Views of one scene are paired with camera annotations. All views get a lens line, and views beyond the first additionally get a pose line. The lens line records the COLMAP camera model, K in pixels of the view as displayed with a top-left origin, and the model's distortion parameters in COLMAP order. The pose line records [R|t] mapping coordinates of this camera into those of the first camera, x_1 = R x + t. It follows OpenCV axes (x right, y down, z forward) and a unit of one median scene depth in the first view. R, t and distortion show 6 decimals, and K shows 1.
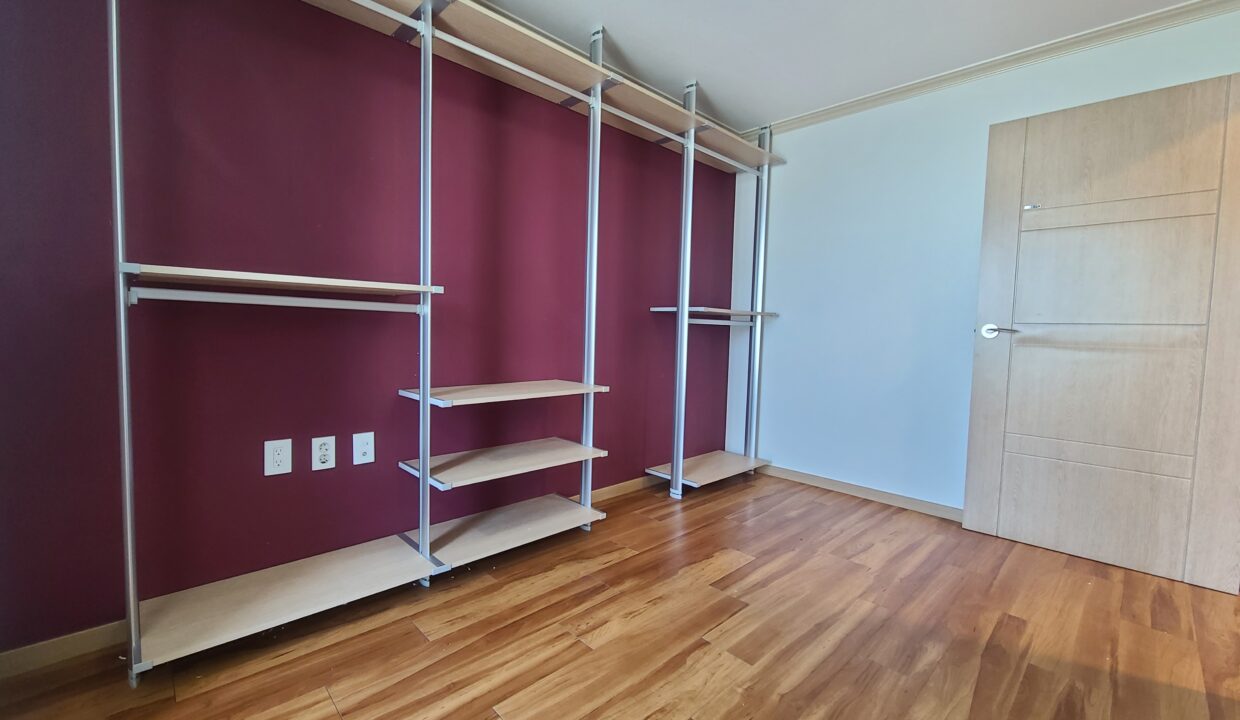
lens RADIAL K [[510.0, 0, 624.5], [0, 510.0, 367.3], [0, 0, 1]] dist [-0.003293, -0.000602]
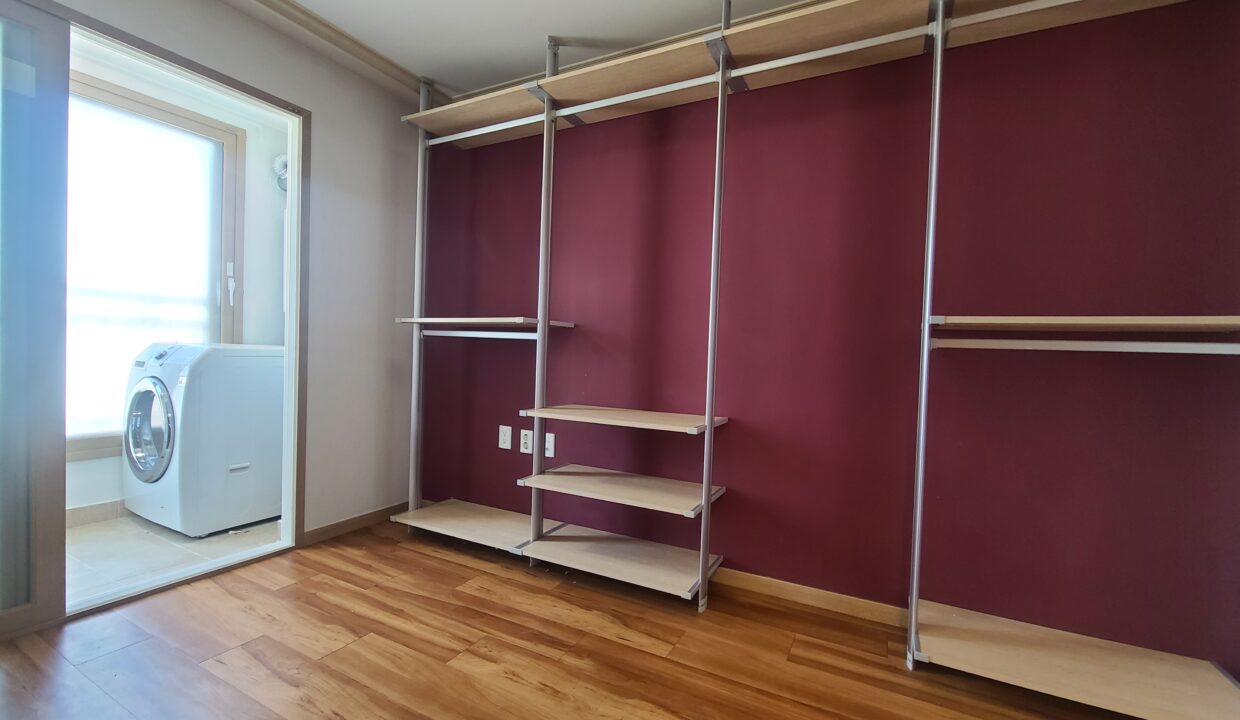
lens RADIAL K [[510.0, 0, 625.3], [0, 510.0, 366.4], [0, 0, 1]] dist [-0.003293, -0.000602]
pose [[0.308182, 0.012669, -0.951243, 0.851460], [-0.096314, 0.995189, -0.017949, -0.039473], [0.946439, 0.097150, 0.307919, 0.826328]]
